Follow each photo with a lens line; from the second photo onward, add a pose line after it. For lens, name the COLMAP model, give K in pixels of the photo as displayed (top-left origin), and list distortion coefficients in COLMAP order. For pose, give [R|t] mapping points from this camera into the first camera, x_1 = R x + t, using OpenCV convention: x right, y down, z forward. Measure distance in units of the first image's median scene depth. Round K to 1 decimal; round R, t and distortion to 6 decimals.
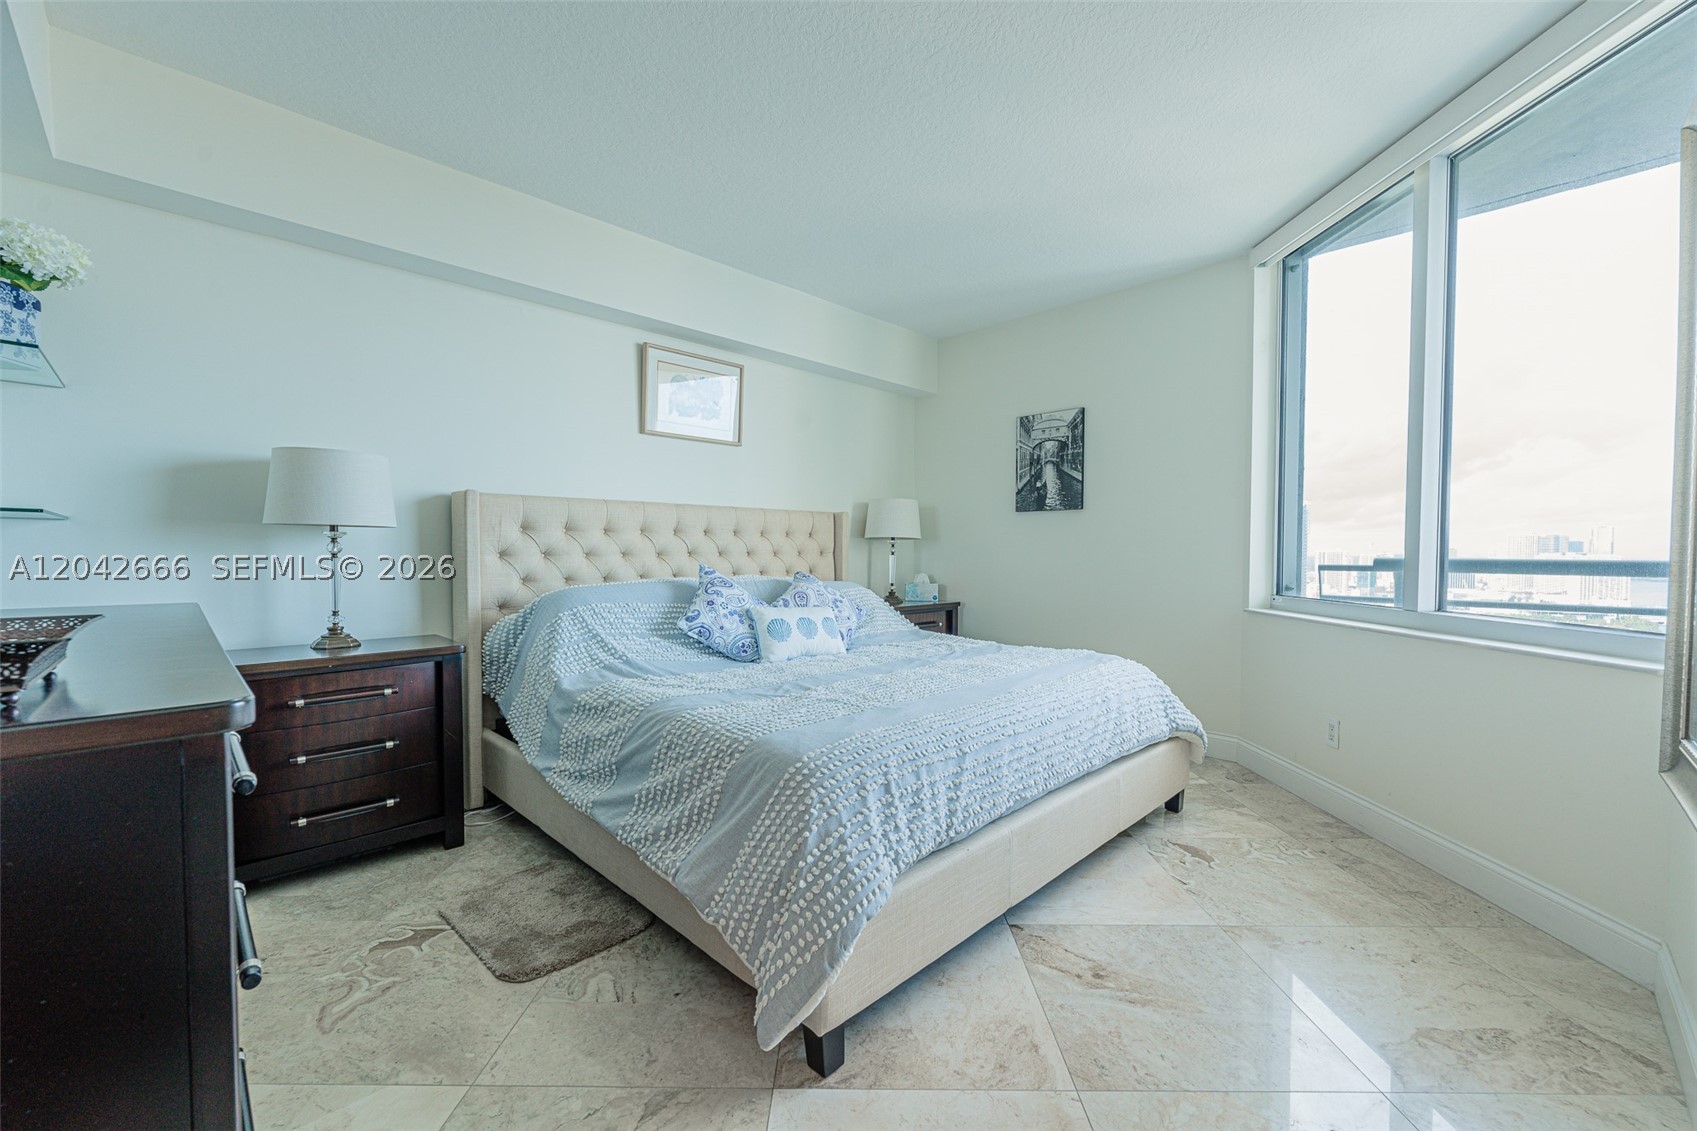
lens RADIAL K [[681.6, 0, 847.5], [0, 681.6, 566.7], [0, 0, 1]] dist [-0.000343, -0.000648]
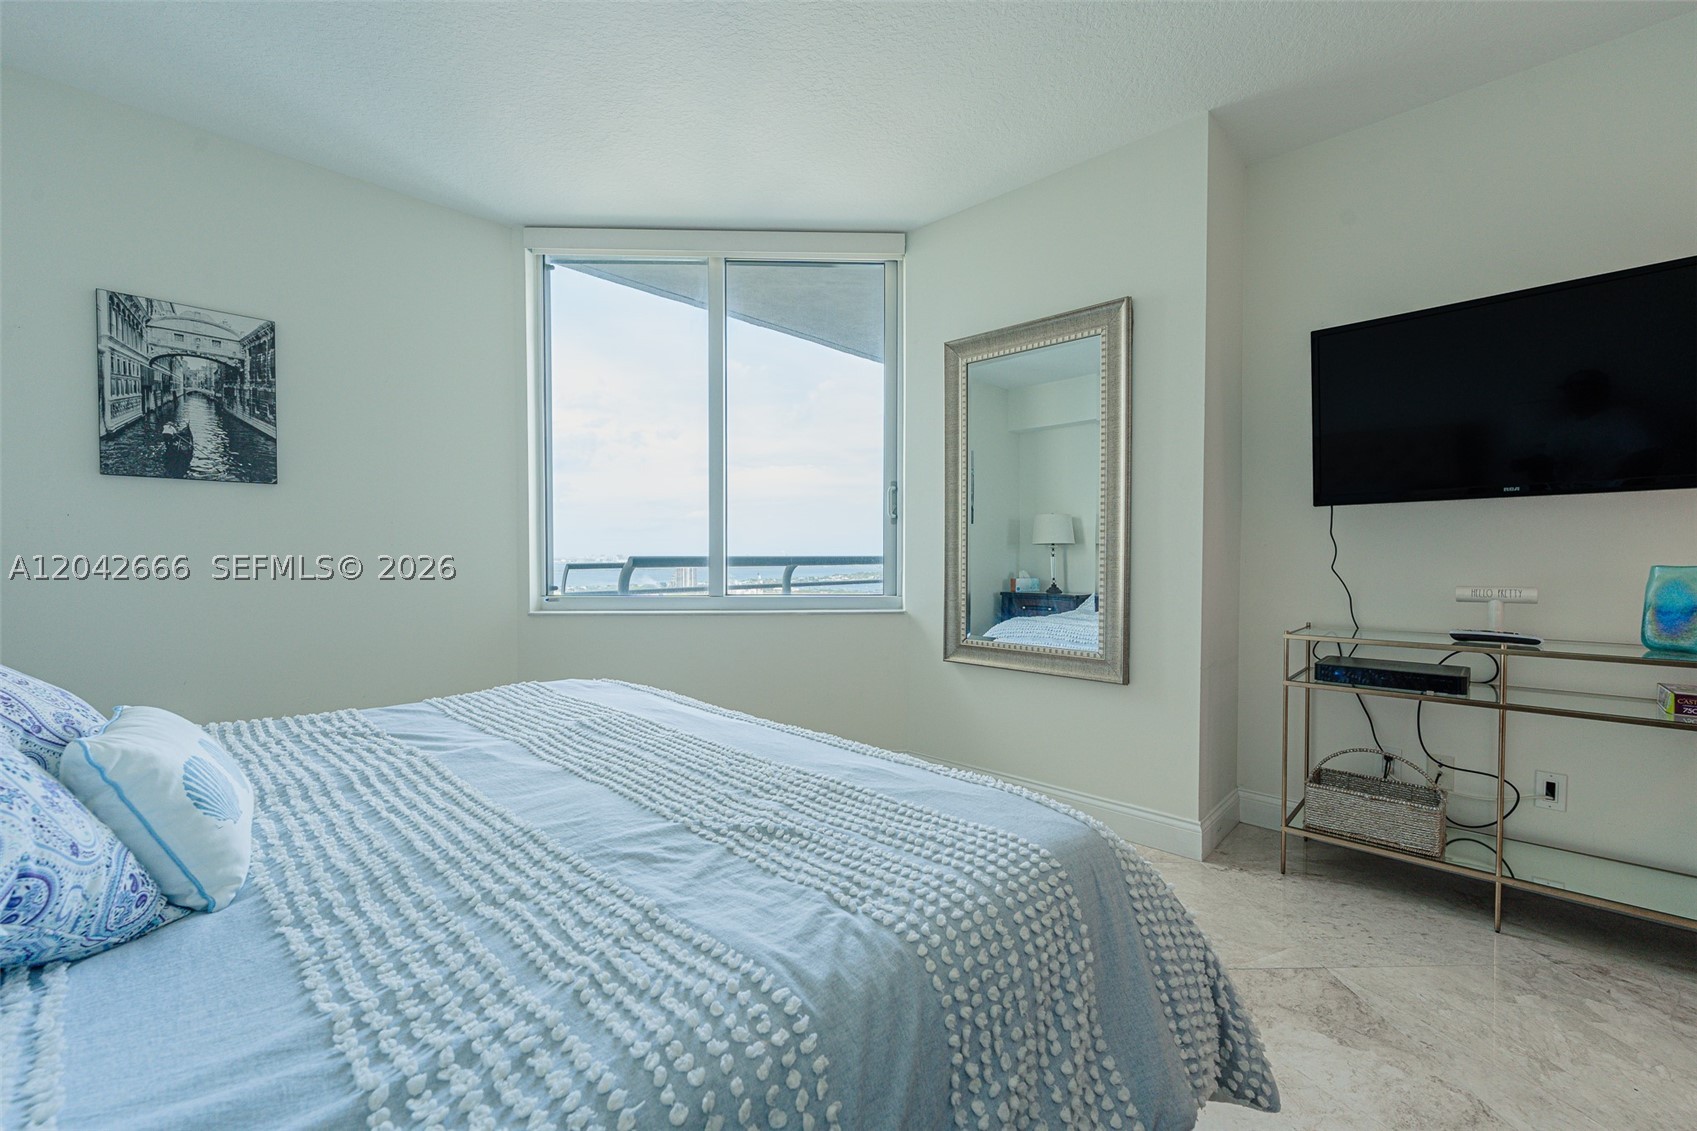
lens RADIAL K [[678.8, 0, 844.1], [0, 678.8, 565.4], [0, 0, 1]] dist [0.000589, -0.000200]
pose [[-0.003680, -0.022861, 0.999732, -0.275564], [0.023215, 0.999467, 0.022941, -0.011364], [-0.999724, 0.023293, -0.003148, 0.464410]]
